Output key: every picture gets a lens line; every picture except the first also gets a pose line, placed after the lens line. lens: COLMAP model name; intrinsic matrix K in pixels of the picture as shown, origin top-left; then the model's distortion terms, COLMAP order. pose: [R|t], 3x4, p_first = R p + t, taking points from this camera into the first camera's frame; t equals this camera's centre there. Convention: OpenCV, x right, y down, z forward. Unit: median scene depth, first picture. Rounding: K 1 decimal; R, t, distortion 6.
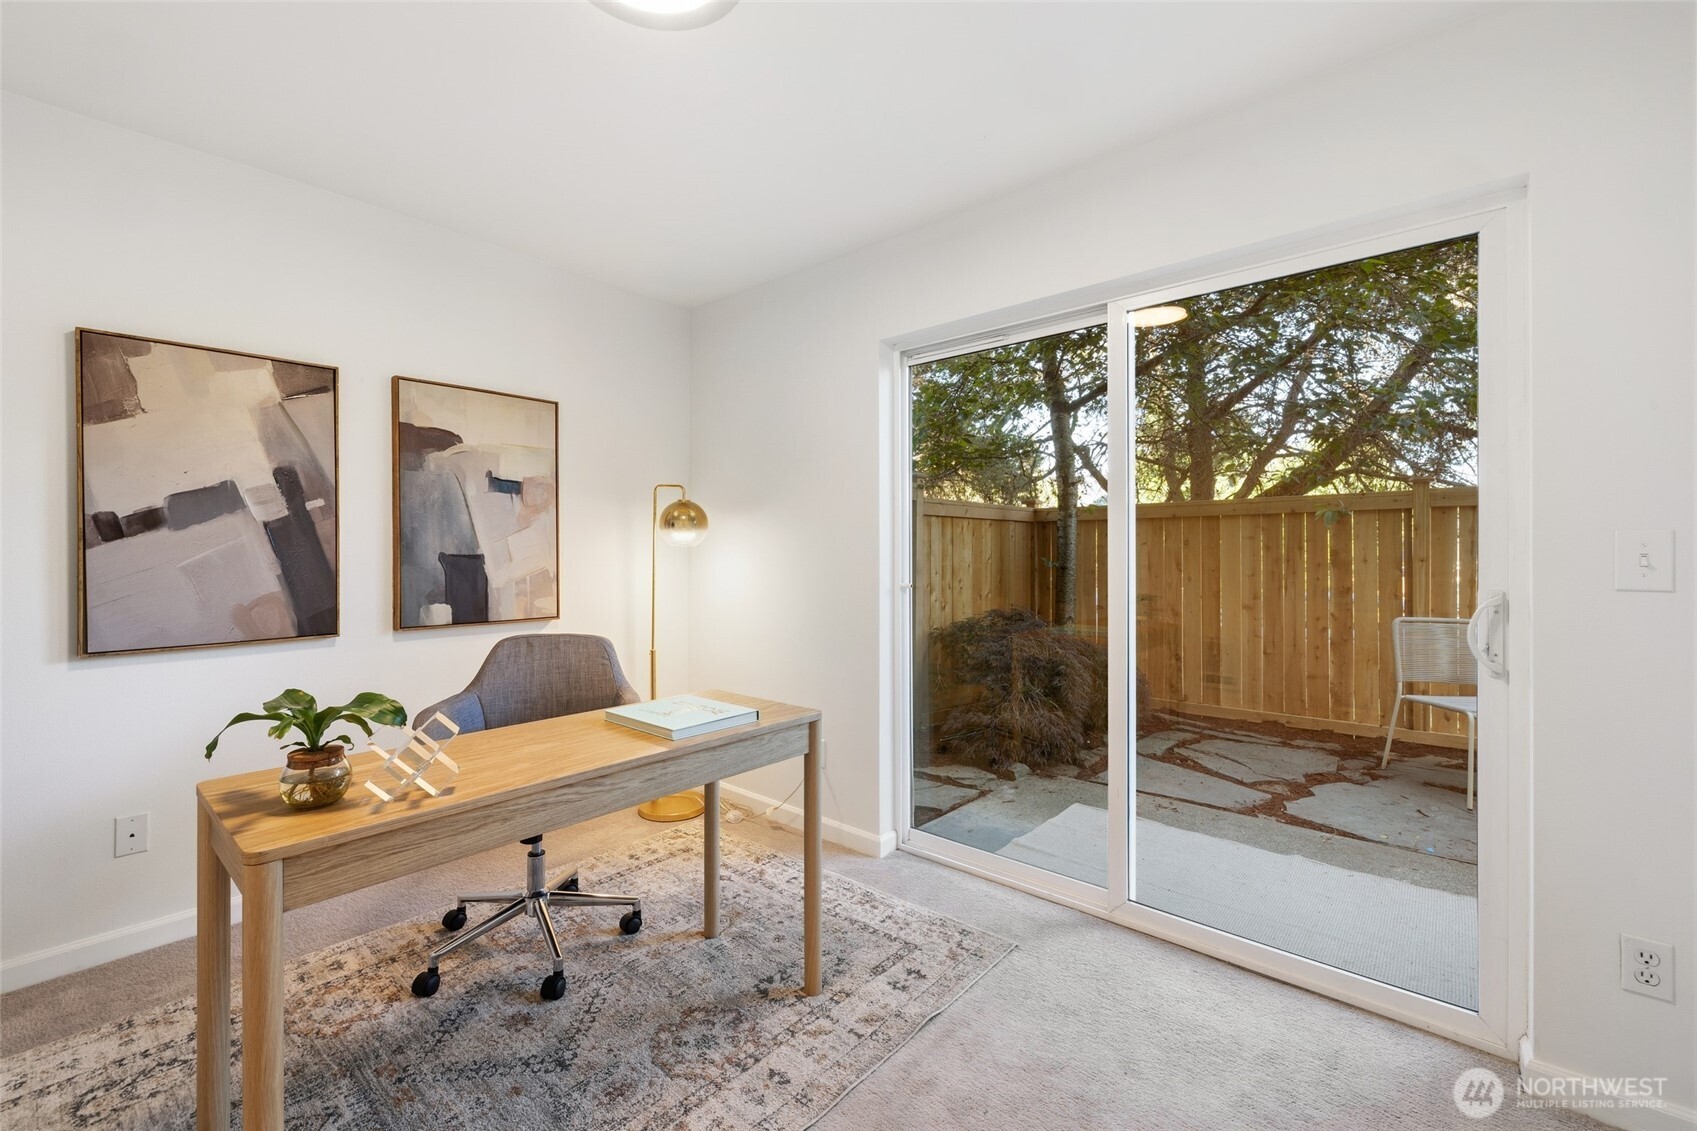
lens RADIAL K [[709.7, 0, 837.5], [0, 709.7, 556.4], [0, 0, 1]] dist [0.000369, 0.000405]
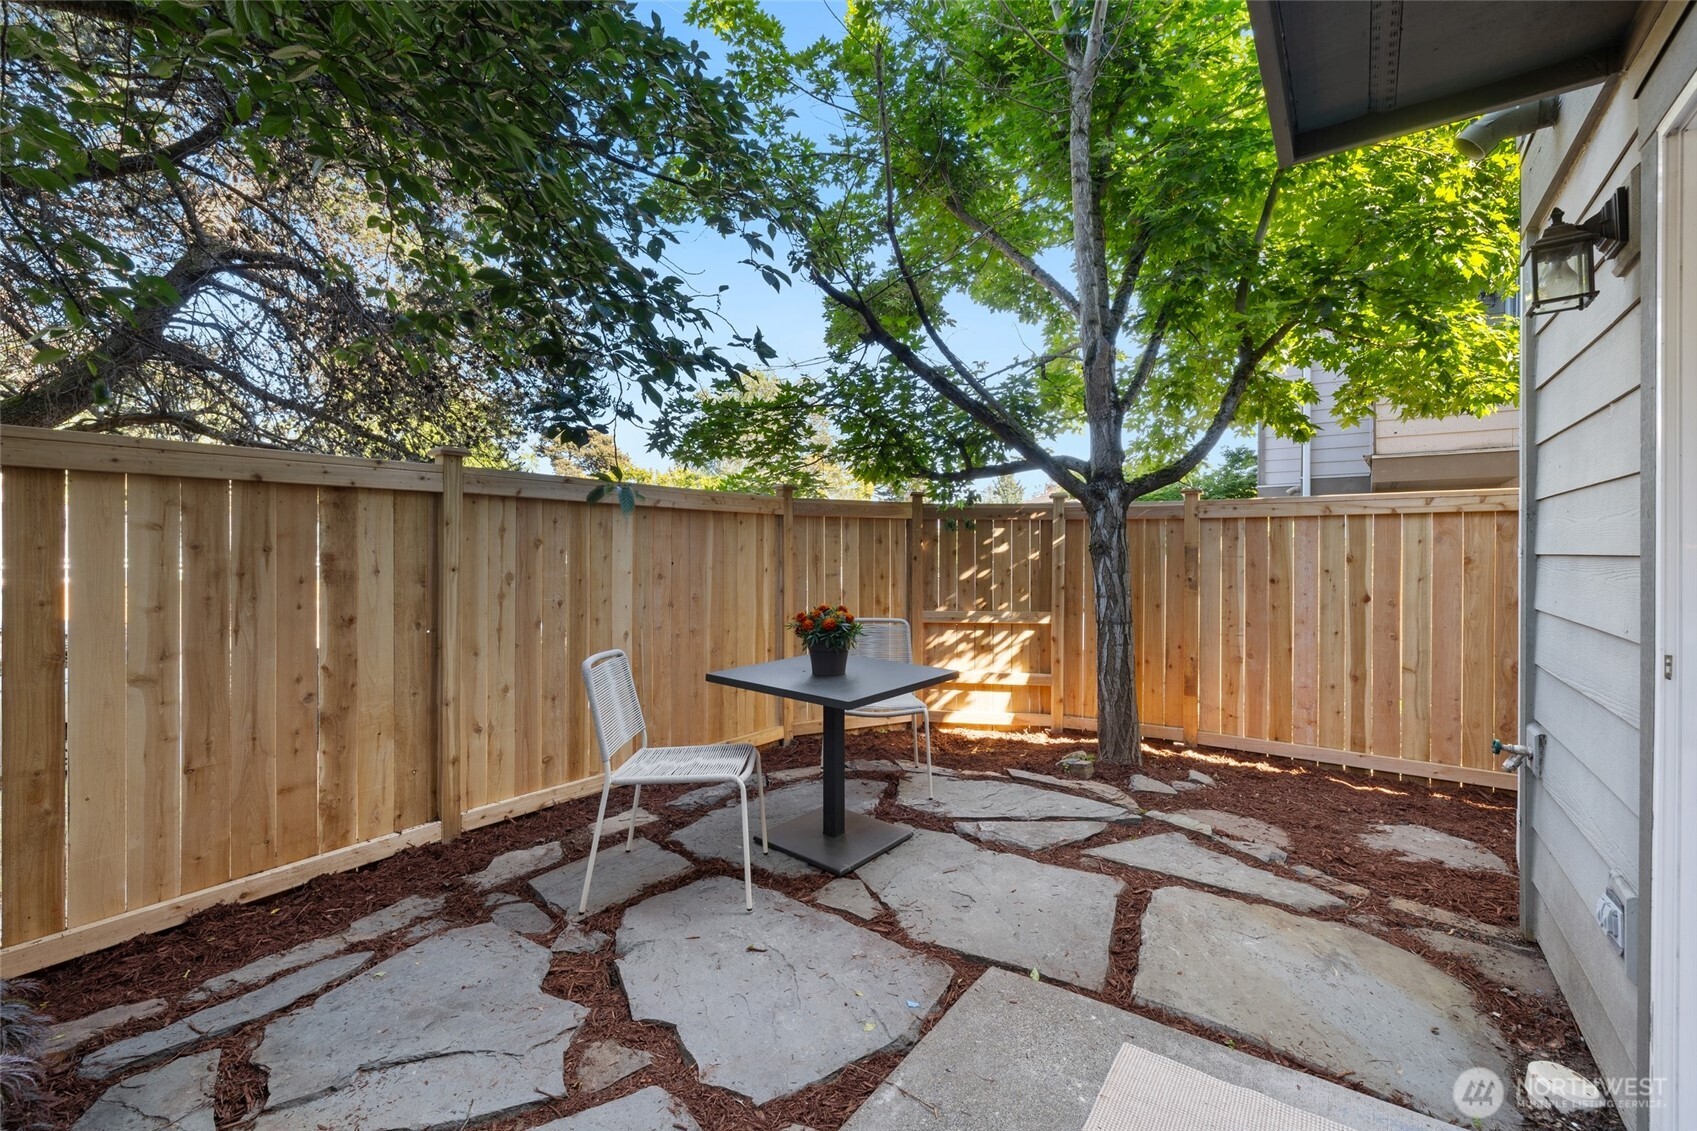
lens RADIAL K [[709.7, 0, 837.5], [0, 709.7, 556.4], [0, 0, 1]] dist [0.000369, 0.000405]
pose [[-0.096175, -0.010499, 0.995309, 0.095037], [-0.003526, 0.999942, 0.010207, -0.014164], [-0.995358, -0.002528, -0.096207, 0.652942]]
